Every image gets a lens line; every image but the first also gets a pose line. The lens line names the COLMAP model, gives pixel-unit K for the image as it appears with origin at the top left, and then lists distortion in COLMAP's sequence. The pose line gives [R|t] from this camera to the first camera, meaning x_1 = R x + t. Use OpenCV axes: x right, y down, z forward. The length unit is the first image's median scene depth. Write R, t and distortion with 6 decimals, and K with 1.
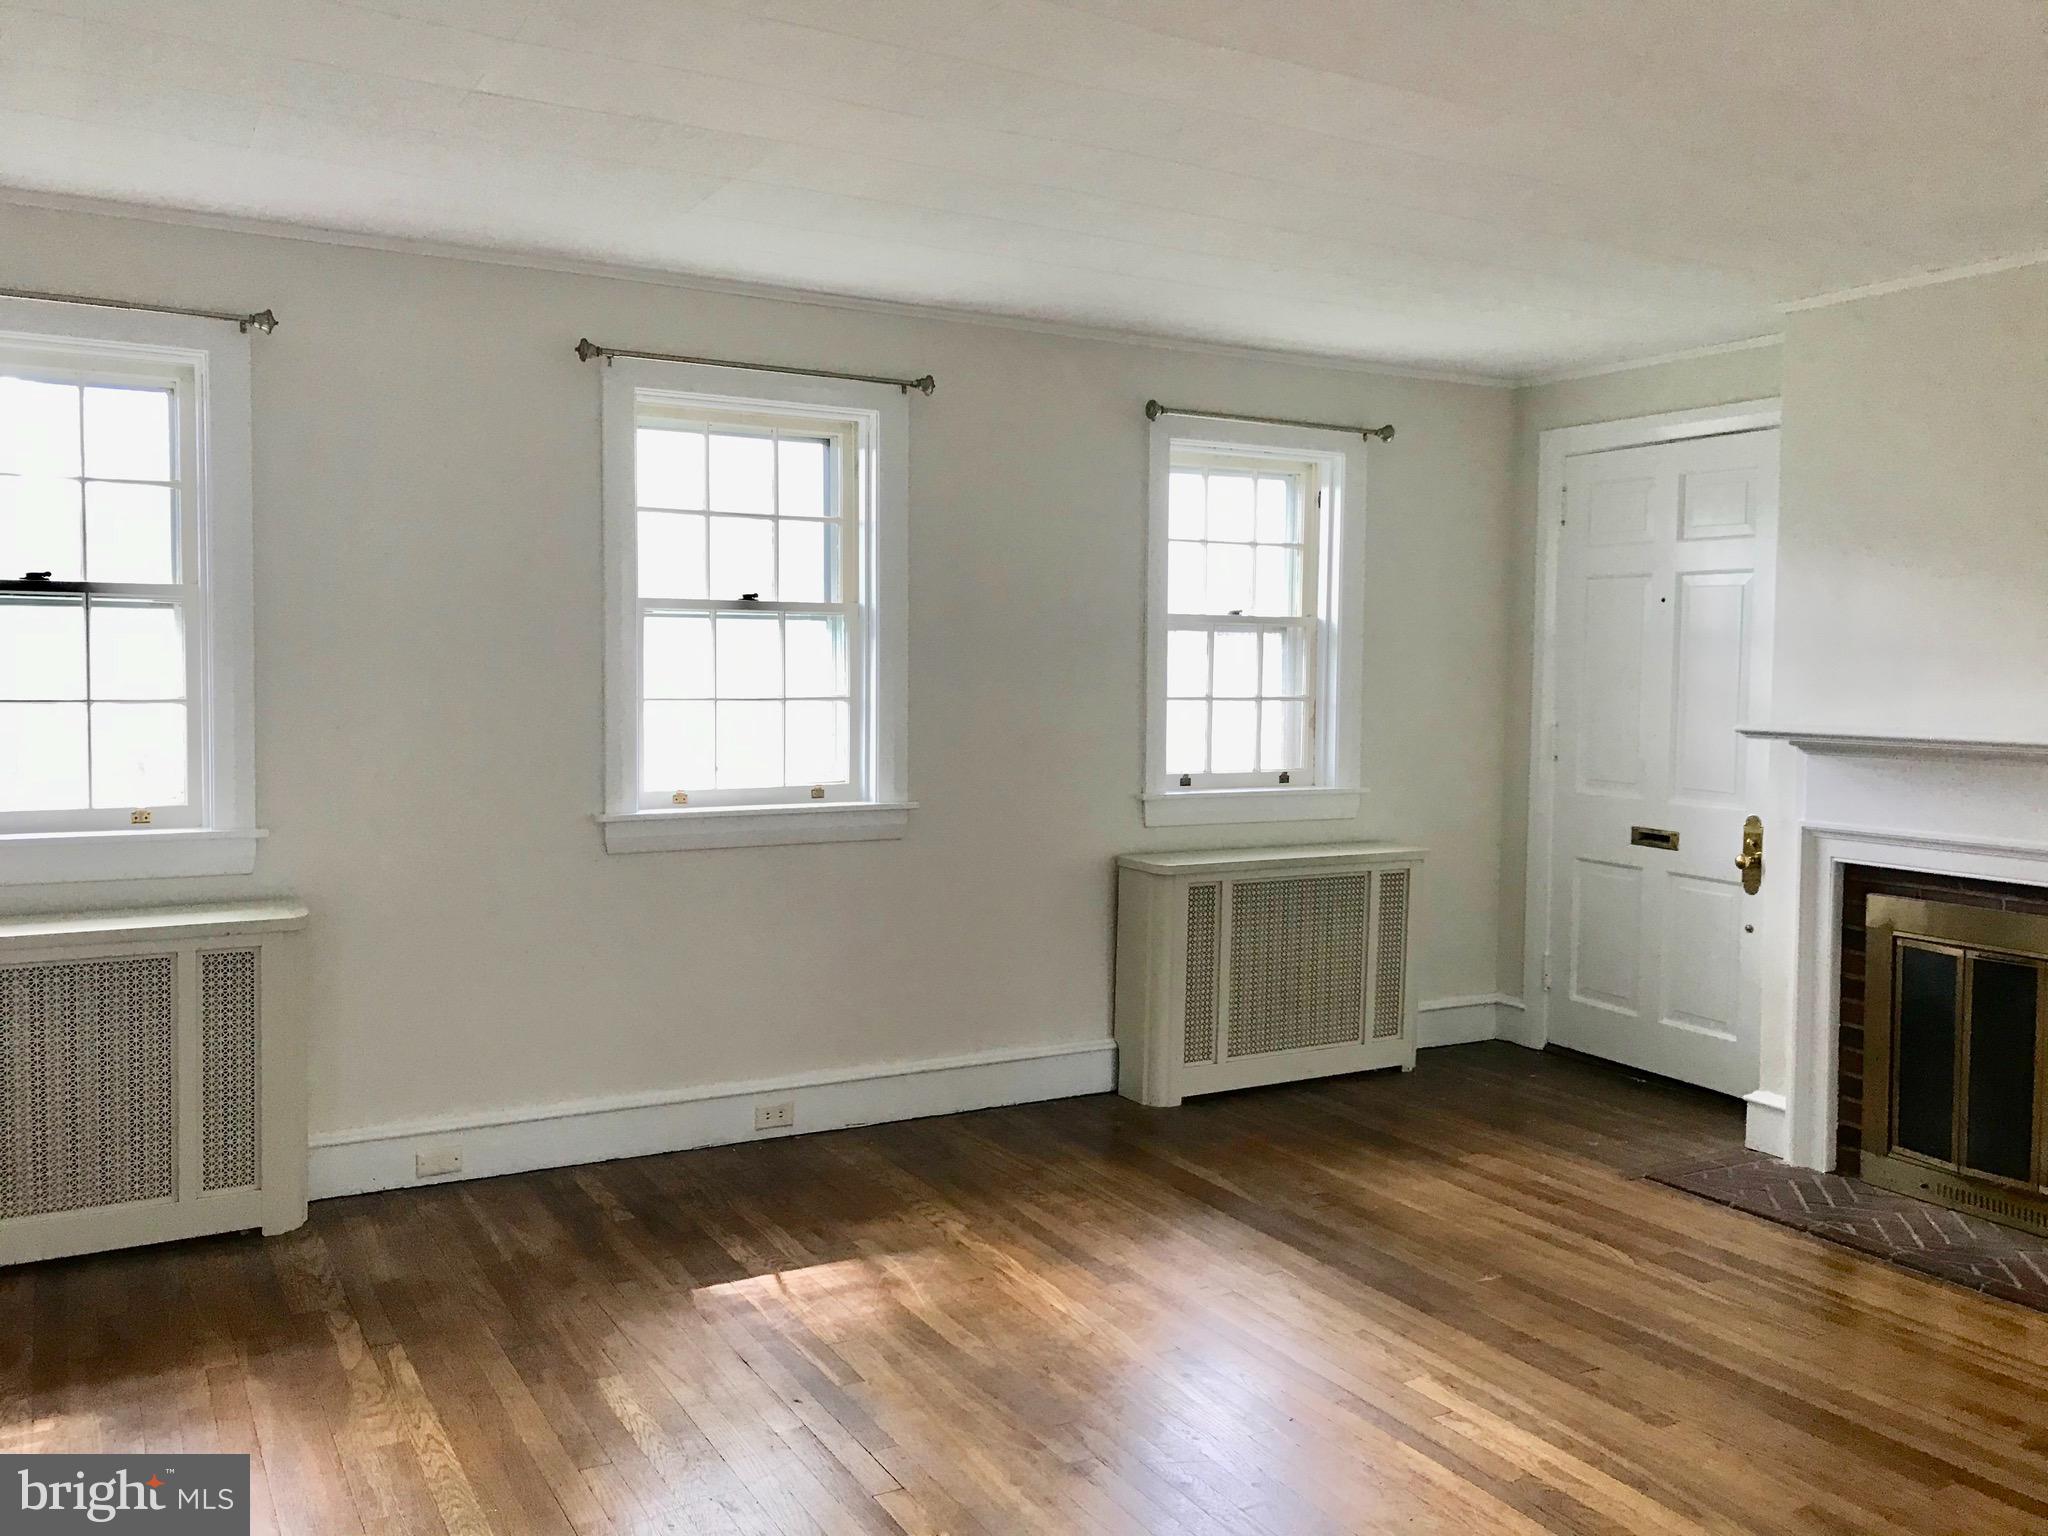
lens RADIAL K [[1673.9, 0, 1022.5], [0, 1673.9, 758.0], [0, 0, 1]] dist [0.006561, 0.001402]
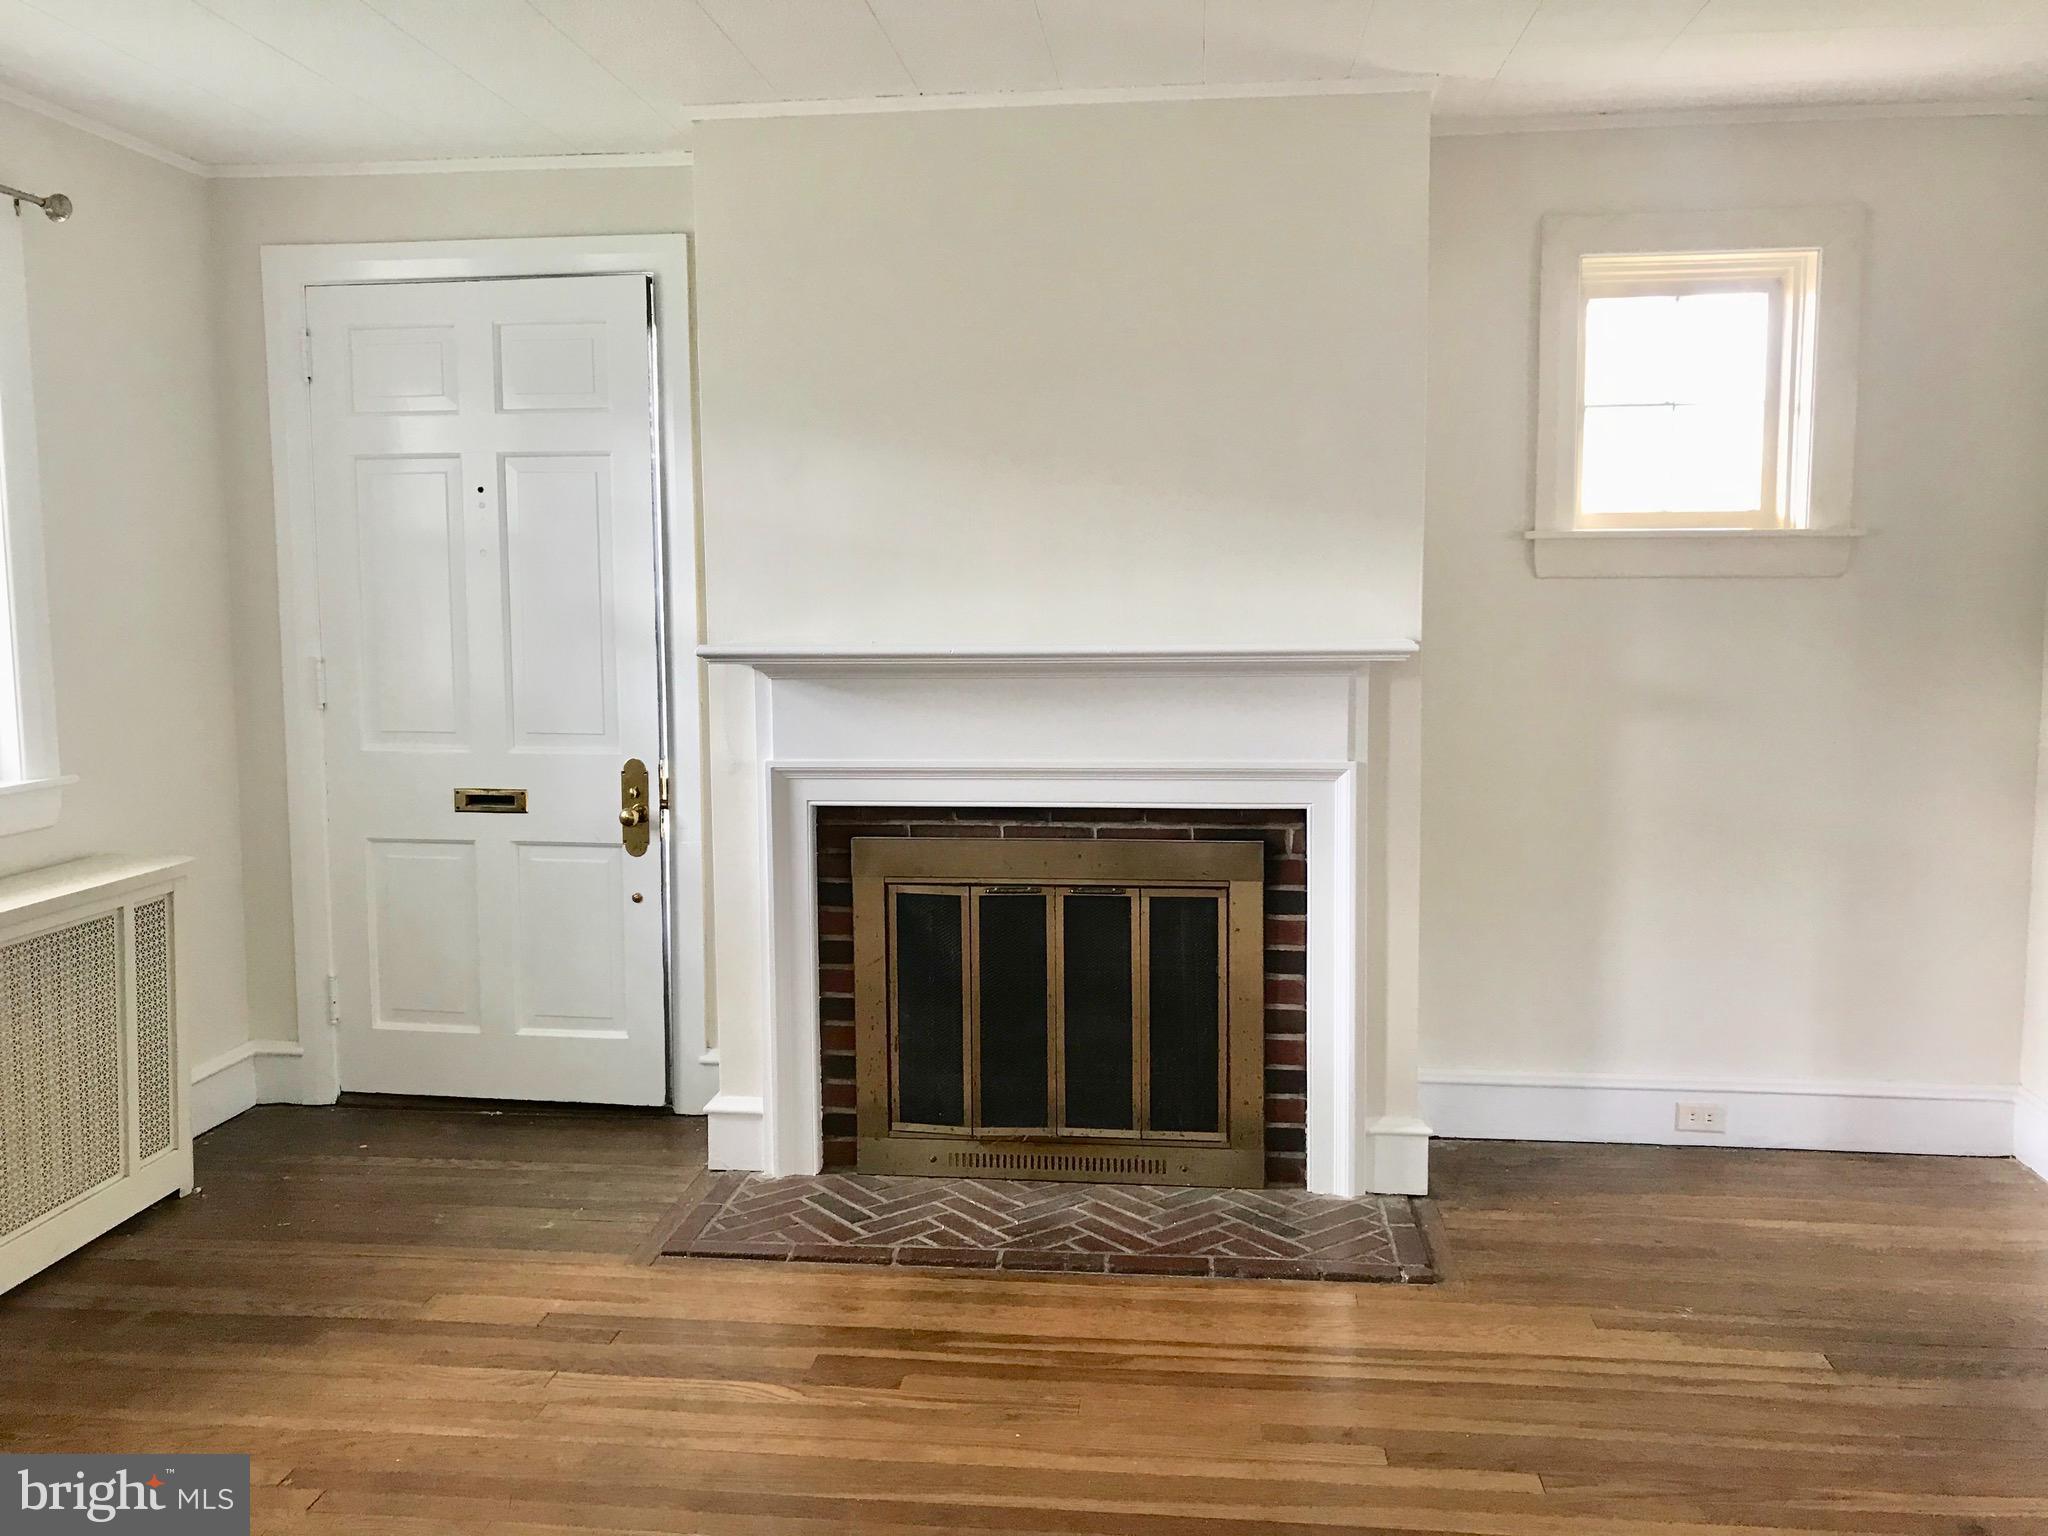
lens RADIAL K [[1673.9, 0, 1022.5], [0, 1673.9, 758.0], [0, 0, 1]] dist [0.006561, 0.001402]
pose [[0.592891, -0.101425, 0.798870, -0.106862], [0.065515, 0.994823, 0.077680, -0.018229], [-0.802613, 0.006282, 0.596467, 0.407919]]
